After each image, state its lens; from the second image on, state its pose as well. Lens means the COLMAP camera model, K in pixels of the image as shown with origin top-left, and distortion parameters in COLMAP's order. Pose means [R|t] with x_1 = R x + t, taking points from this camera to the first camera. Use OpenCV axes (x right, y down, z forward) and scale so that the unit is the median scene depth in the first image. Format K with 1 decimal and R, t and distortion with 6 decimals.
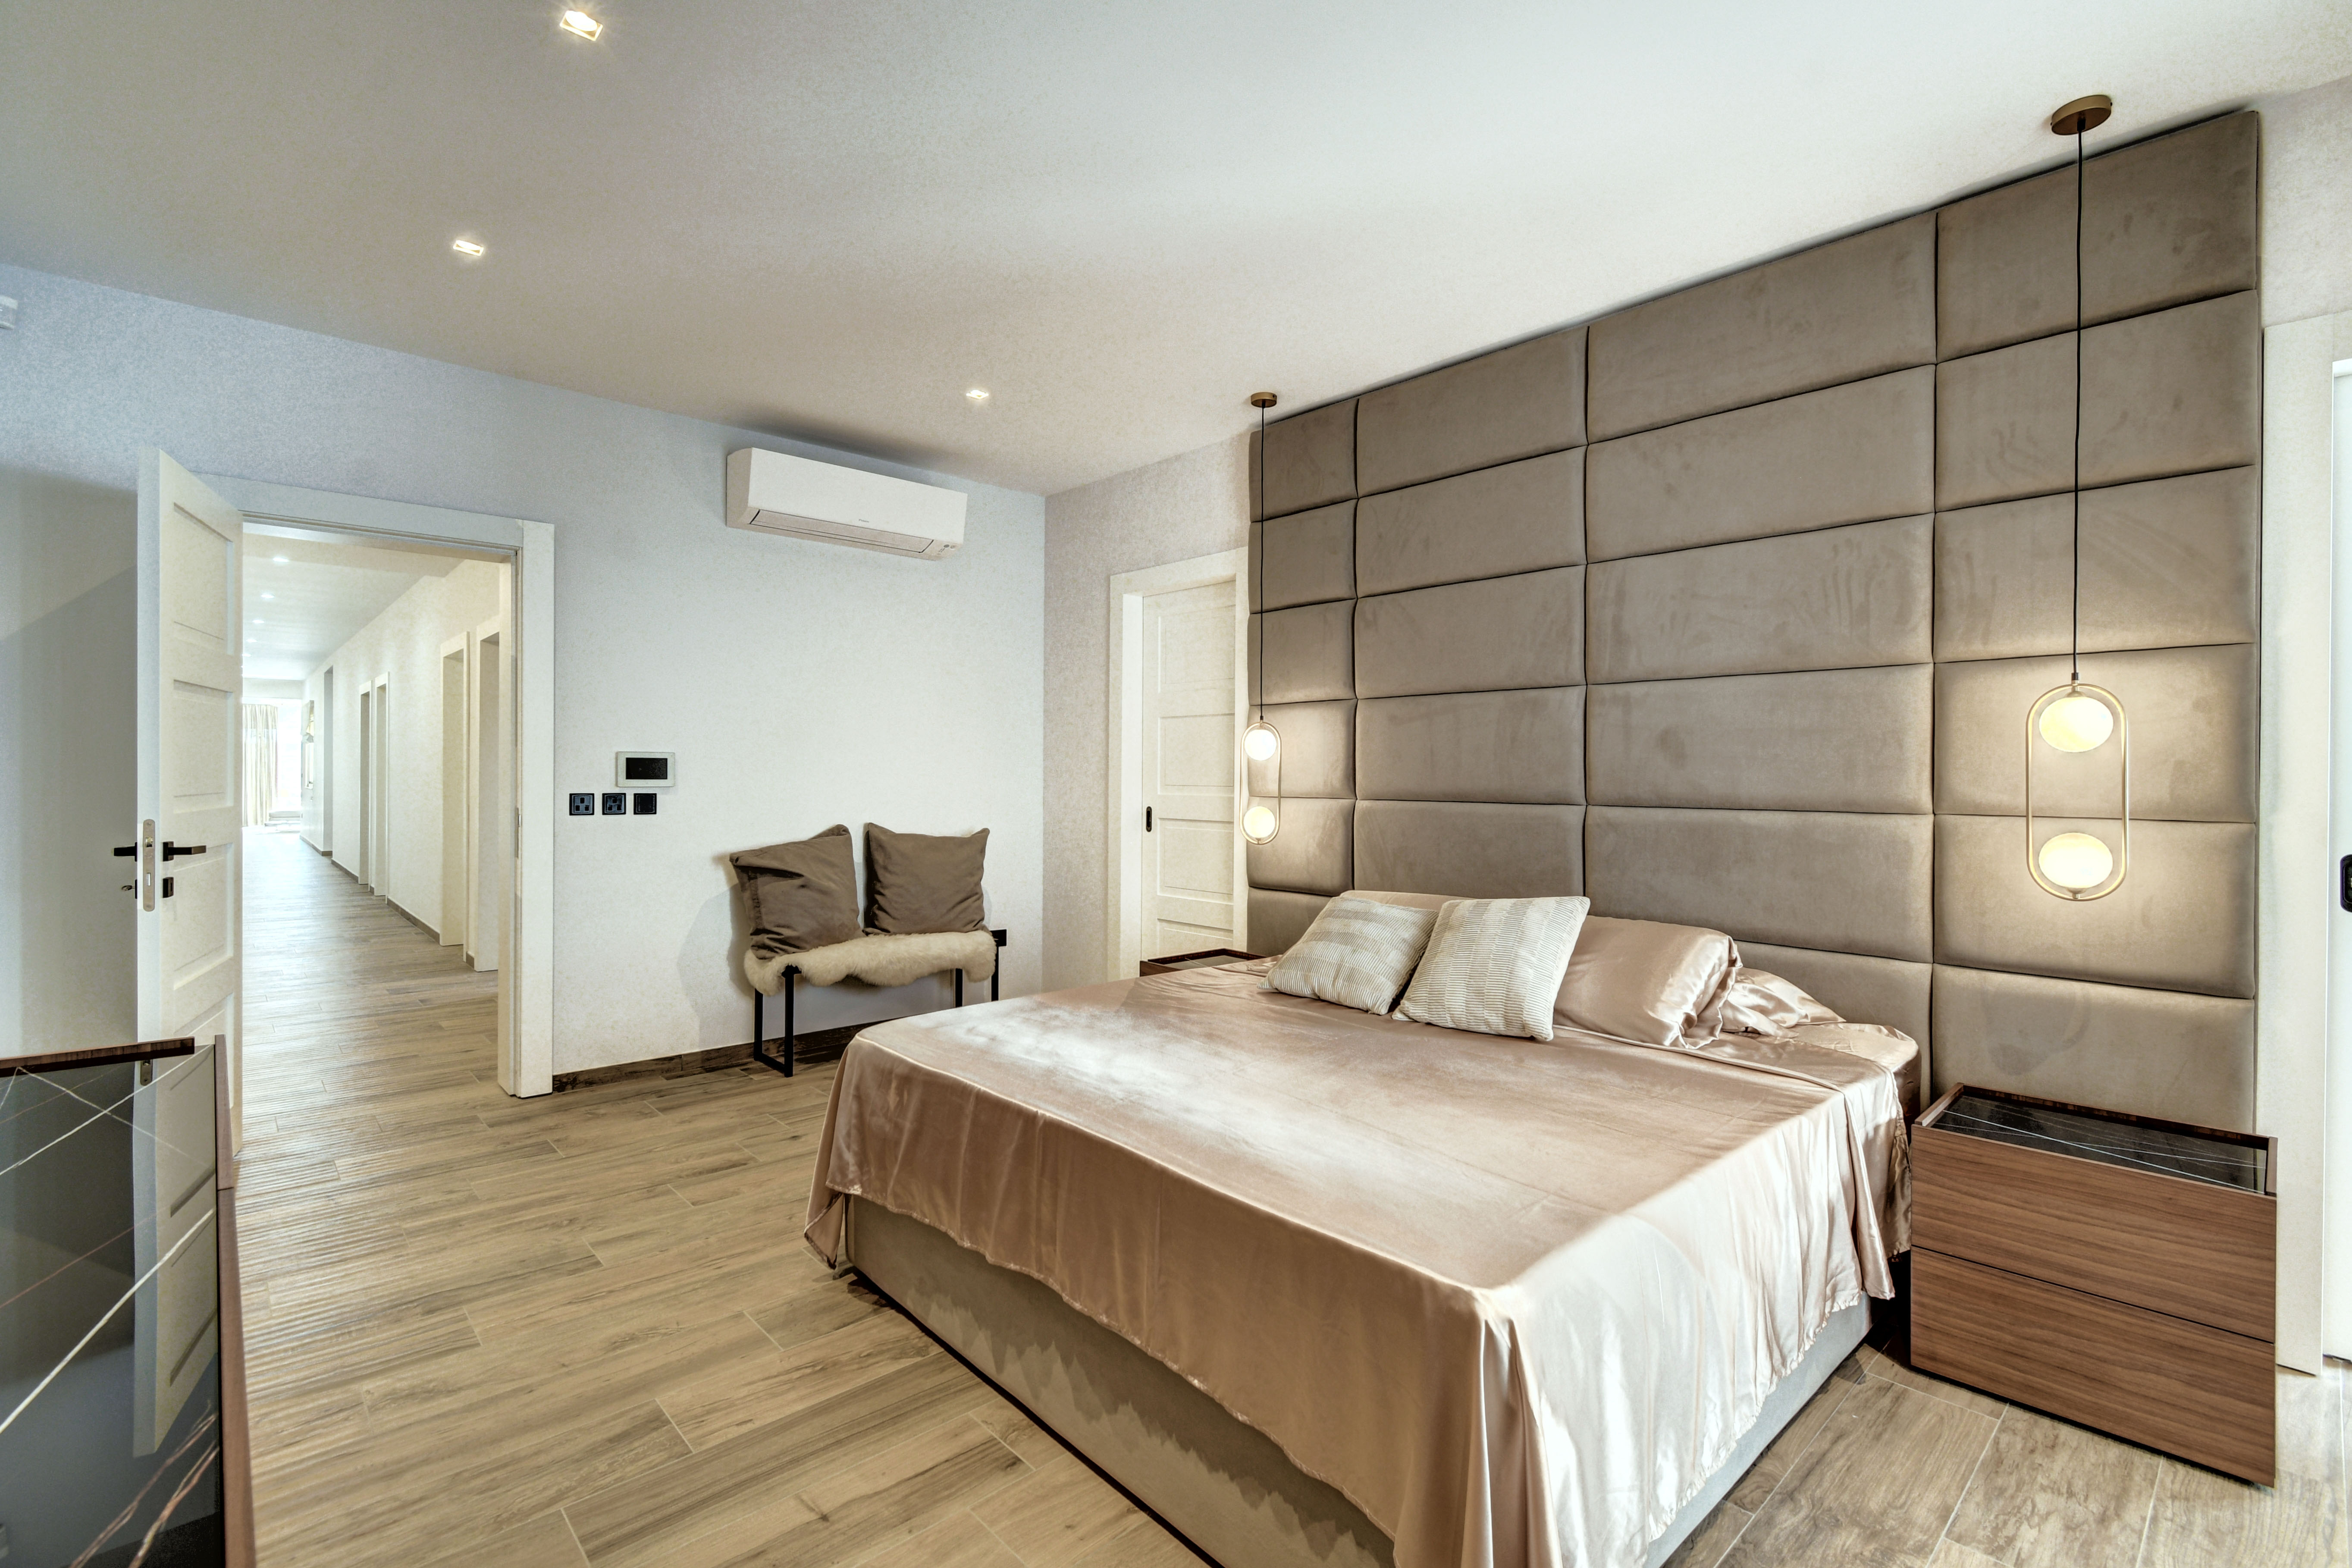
lens RADIAL K [[1032.1, 0, 1175.5], [0, 1032.1, 780.6], [0, 0, 1]] dist [0.028394, 0.000347]
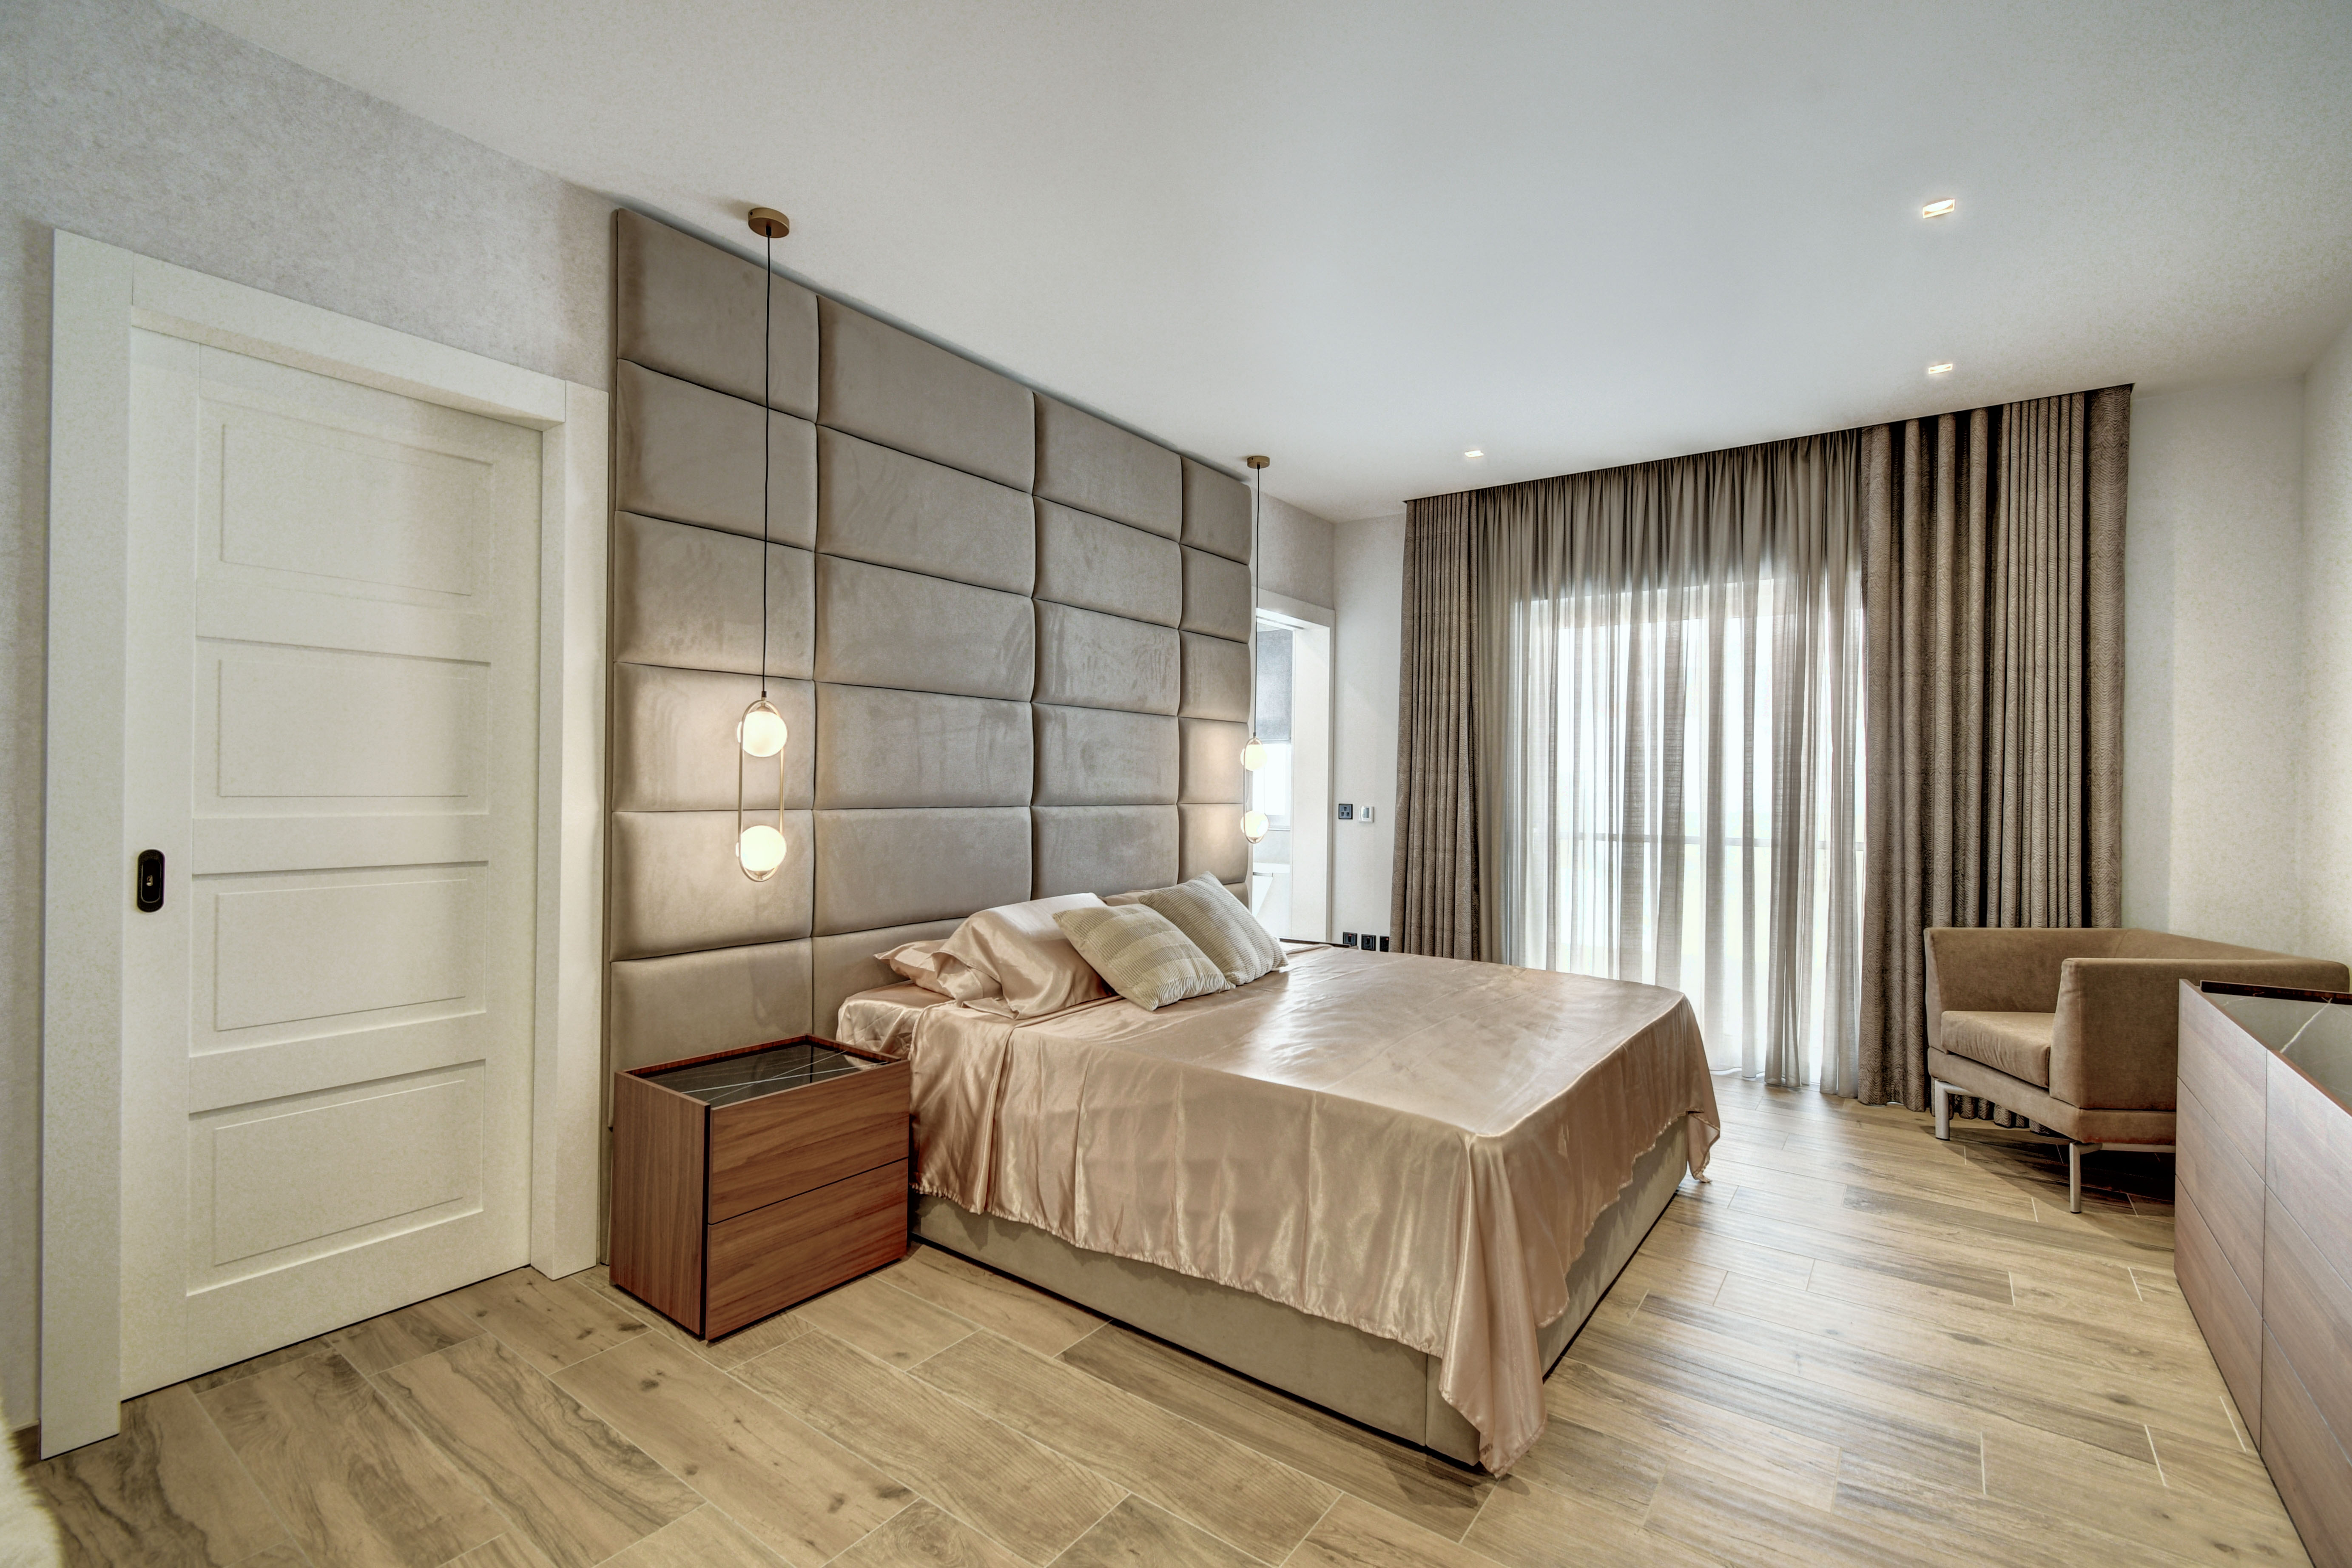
lens RADIAL K [[1032.2, 0, 1171.6], [0, 1032.2, 783.1], [0, 0, 1]] dist [0.028394, 0.000347]
pose [[-0.171069, -0.016628, 0.985119, -0.708962], [-0.015747, 0.999776, 0.014141, -0.018290], [-0.985133, -0.013094, -0.171293, 0.953543]]
